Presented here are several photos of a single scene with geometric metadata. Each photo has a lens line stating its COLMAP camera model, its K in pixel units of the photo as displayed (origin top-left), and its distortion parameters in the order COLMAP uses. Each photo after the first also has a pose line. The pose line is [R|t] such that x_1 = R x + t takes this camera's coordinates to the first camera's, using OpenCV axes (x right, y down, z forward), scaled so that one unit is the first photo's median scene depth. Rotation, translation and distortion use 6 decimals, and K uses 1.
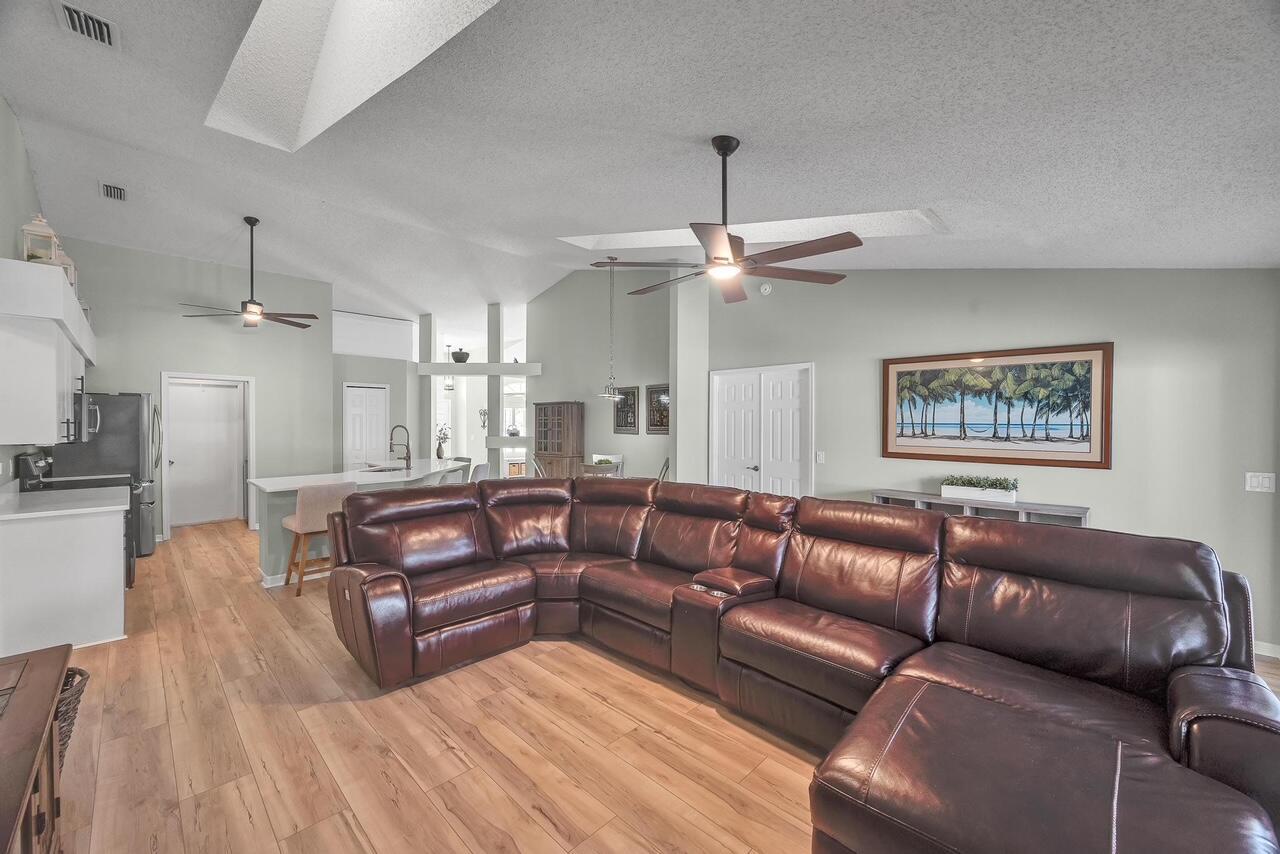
lens RADIAL K [[504.7, 0, 642.1], [0, 504.7, 426.3], [0, 0, 1]] dist [-0.003157, -0.000129]
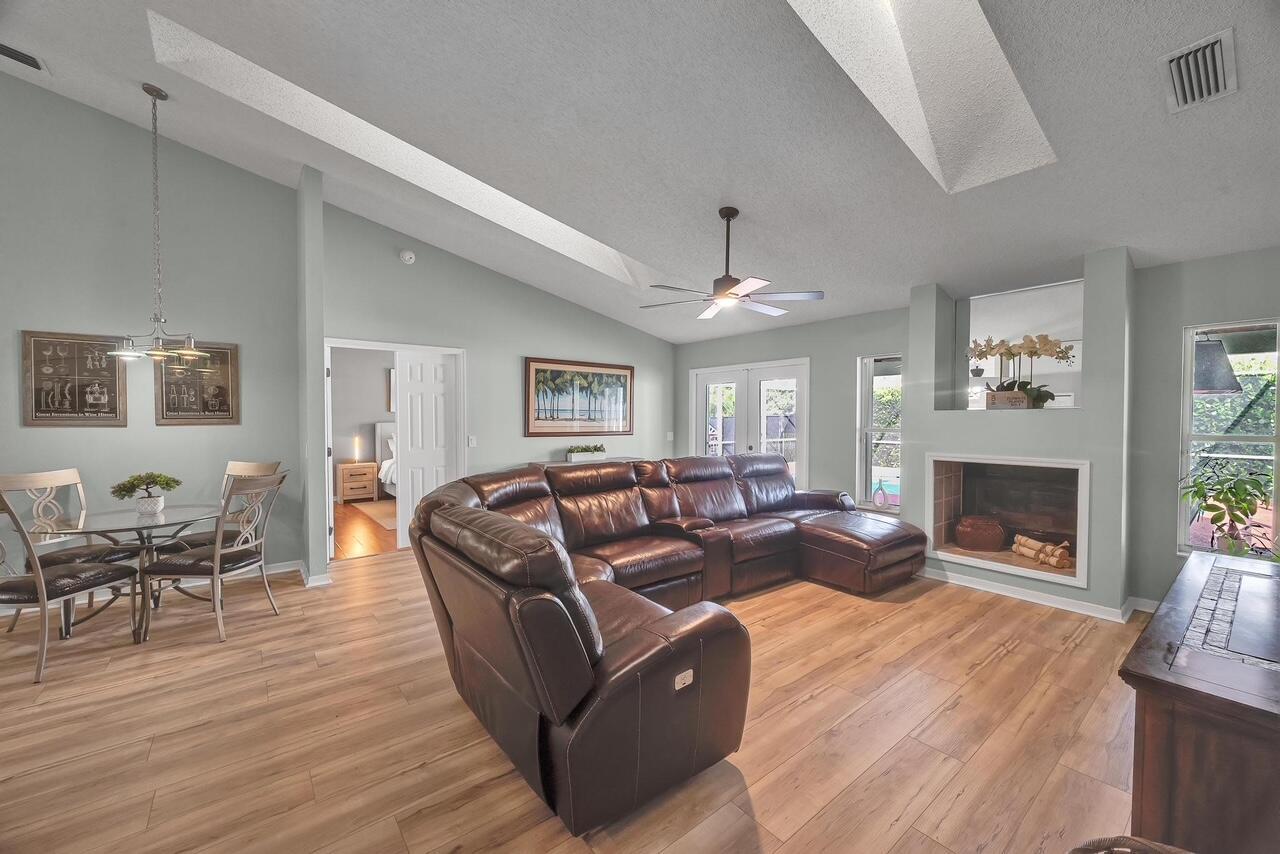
lens RADIAL K [[504.7, 0, 637.0], [0, 504.7, 429.6], [0, 0, 1]] dist [-0.003157, -0.000129]
pose [[0.119207, -0.029383, 0.992435, -0.790713], [0.004513, 0.999568, 0.029052, 0.010037], [-0.992859, 0.001015, 0.119288, 0.656376]]
